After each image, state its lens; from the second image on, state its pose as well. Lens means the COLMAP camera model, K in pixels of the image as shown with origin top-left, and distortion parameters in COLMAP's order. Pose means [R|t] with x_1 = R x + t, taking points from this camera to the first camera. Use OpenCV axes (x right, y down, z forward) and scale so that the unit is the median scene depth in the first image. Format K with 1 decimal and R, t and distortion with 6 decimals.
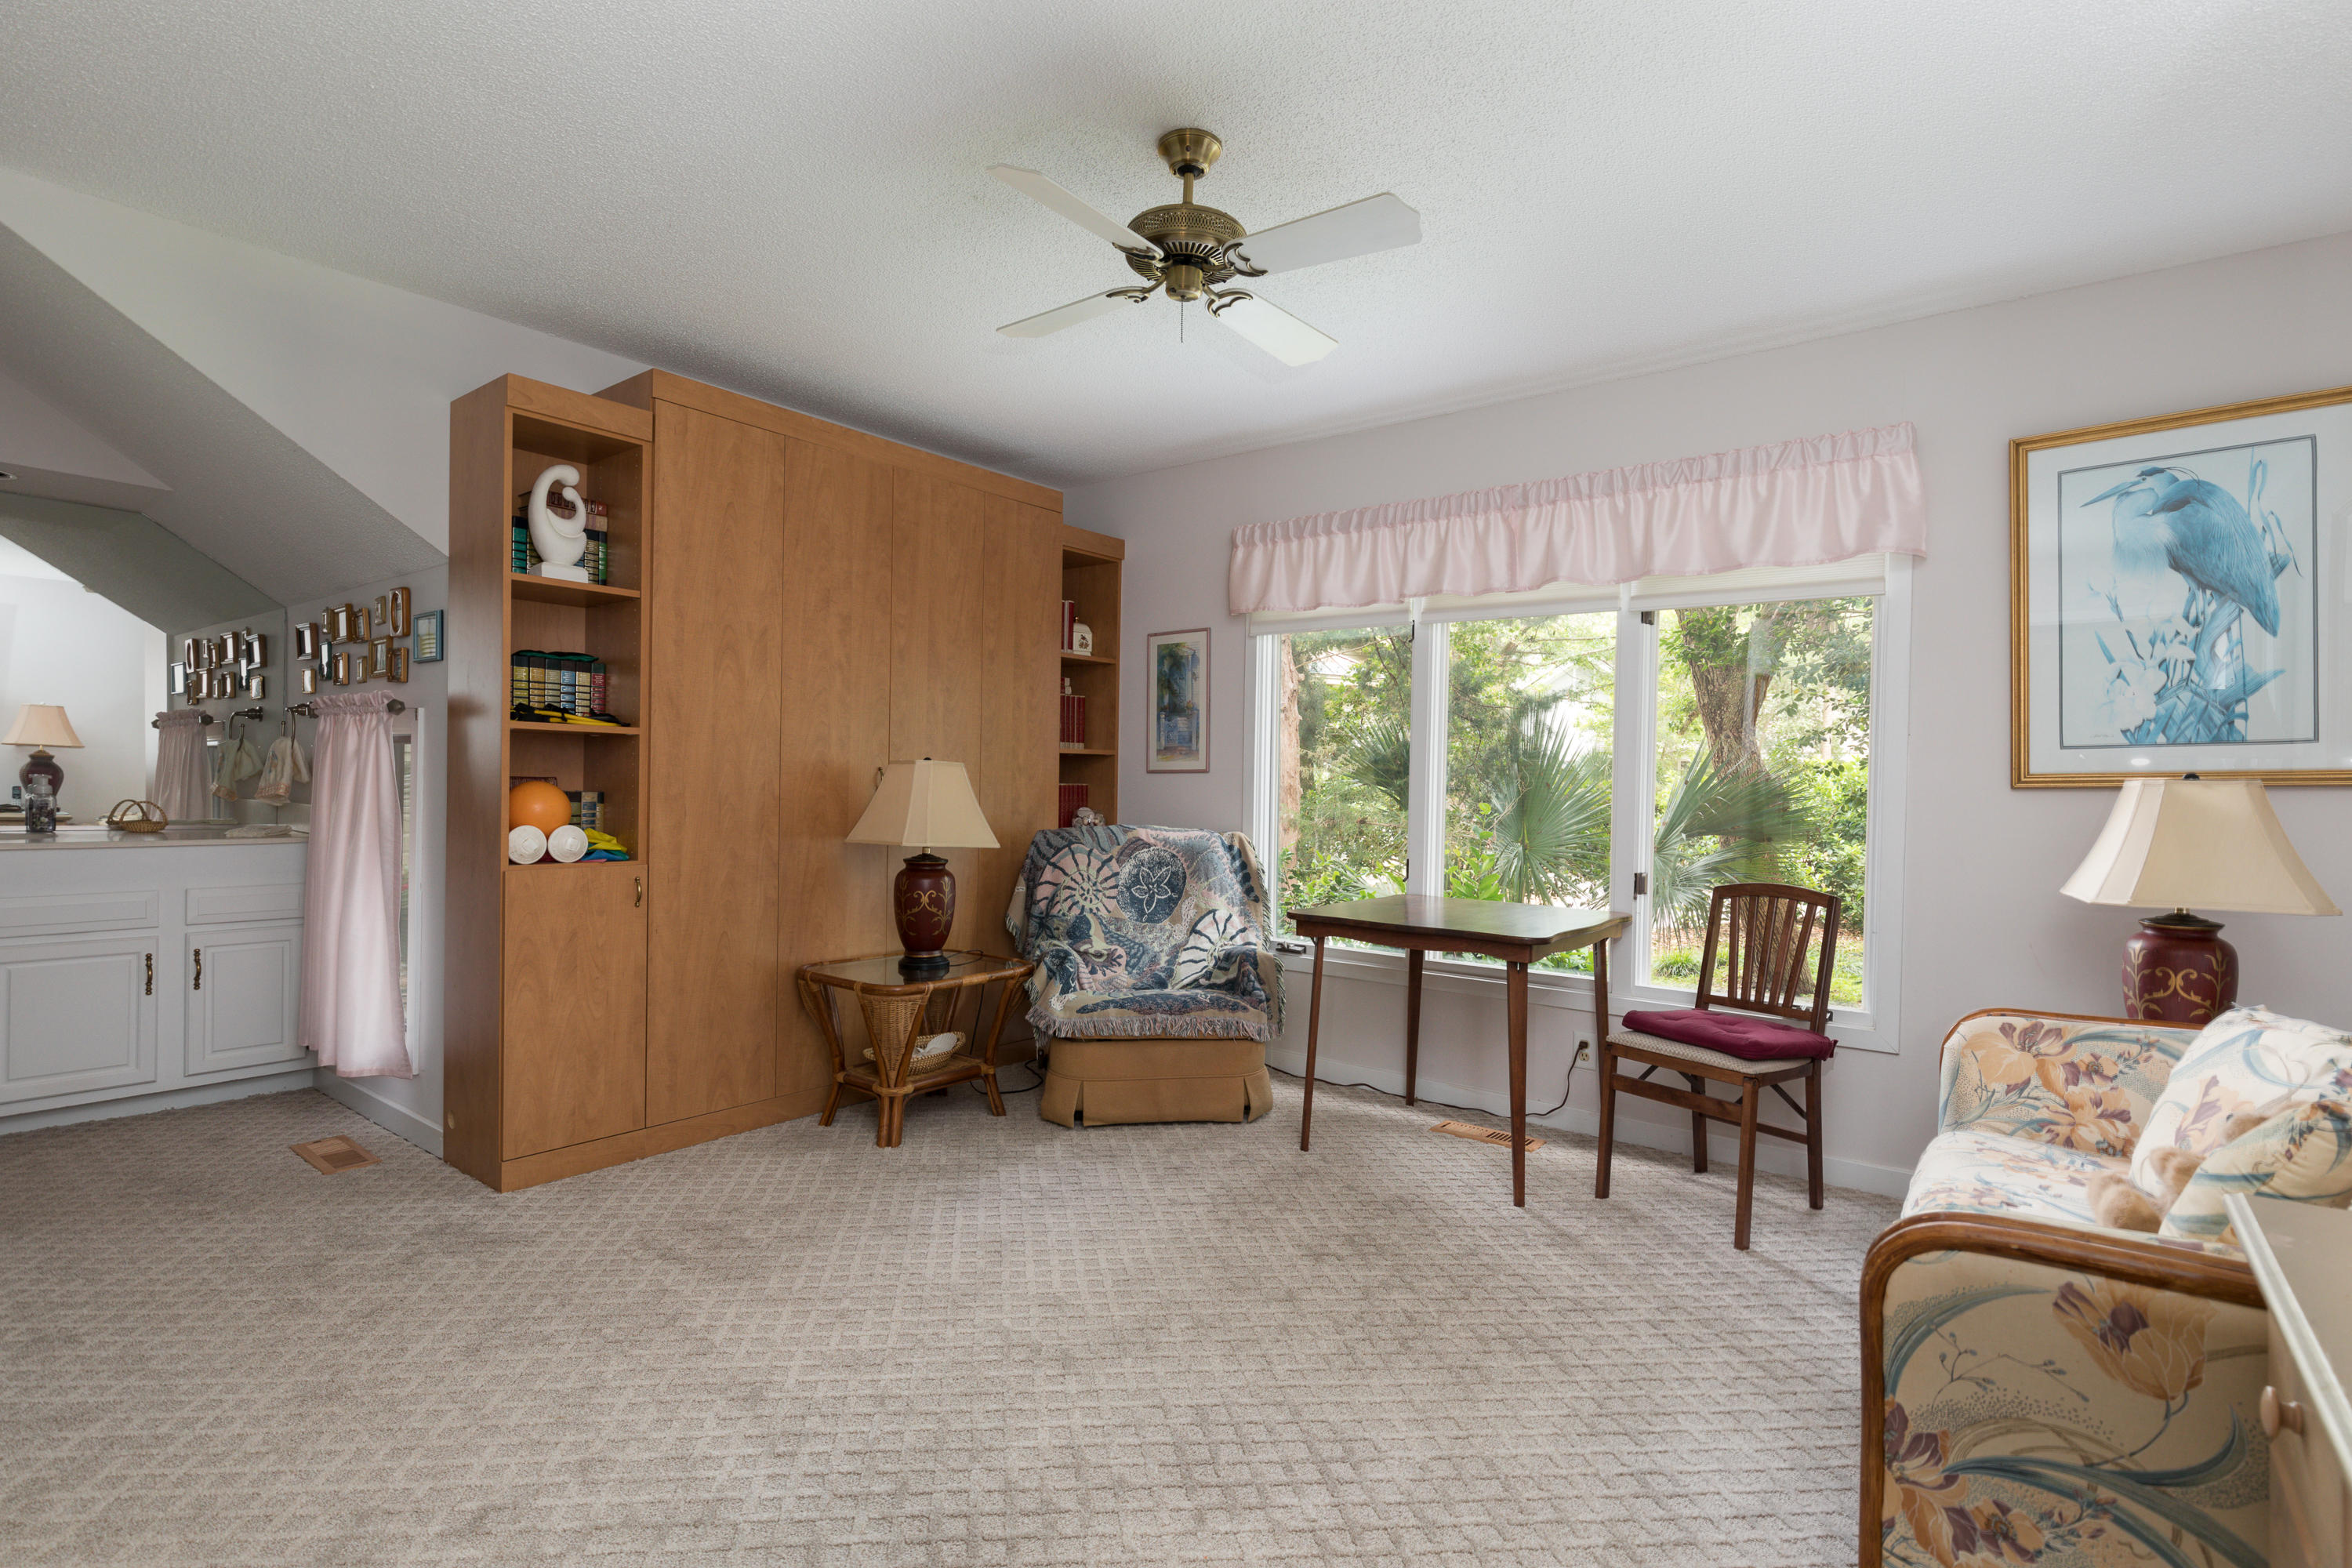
lens RADIAL K [[1146.6, 0, 1174.0], [0, 1146.6, 784.5], [0, 0, 1]] dist [0.002980, 0.000332]
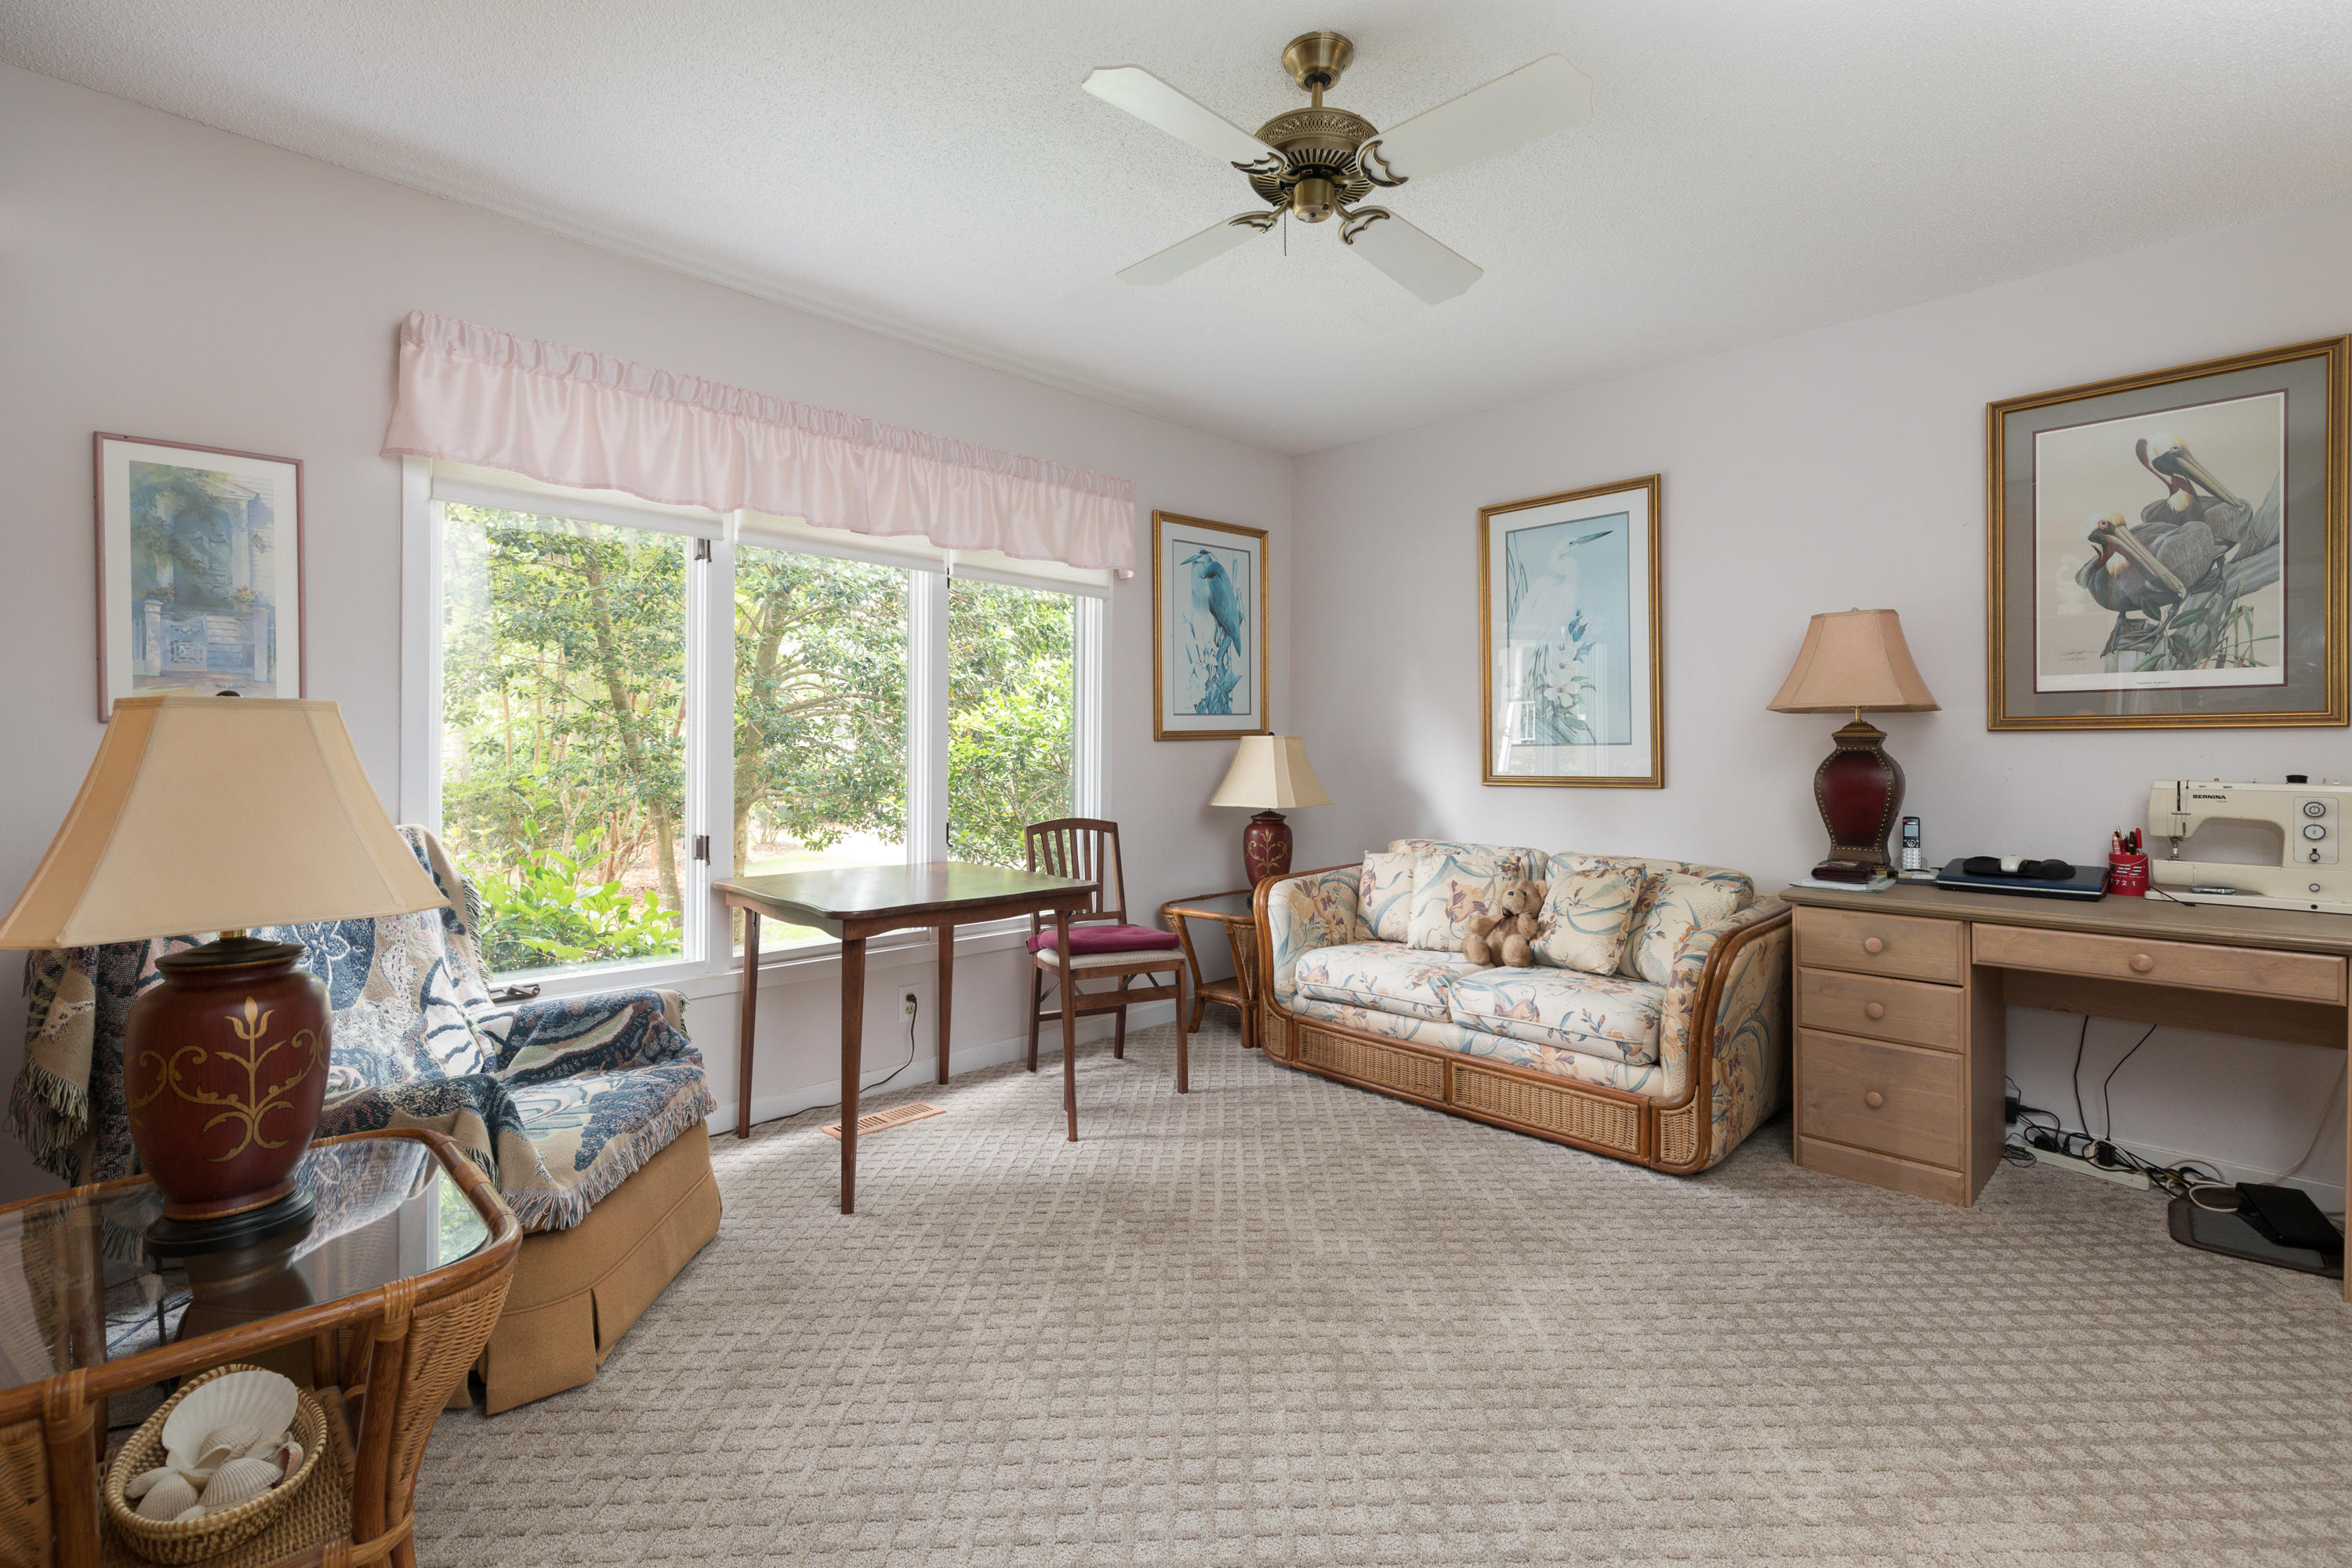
lens RADIAL K [[1054.7, 0, 1176.0], [0, 1054.7, 759.1], [0, 0, 1]] dist [-0.001221, -0.000062]
pose [[0.118119, -0.026641, 0.992642, -0.589426], [0.001192, 0.999643, 0.026687, -0.009123], [-0.992999, -0.001969, 0.118109, 0.727159]]
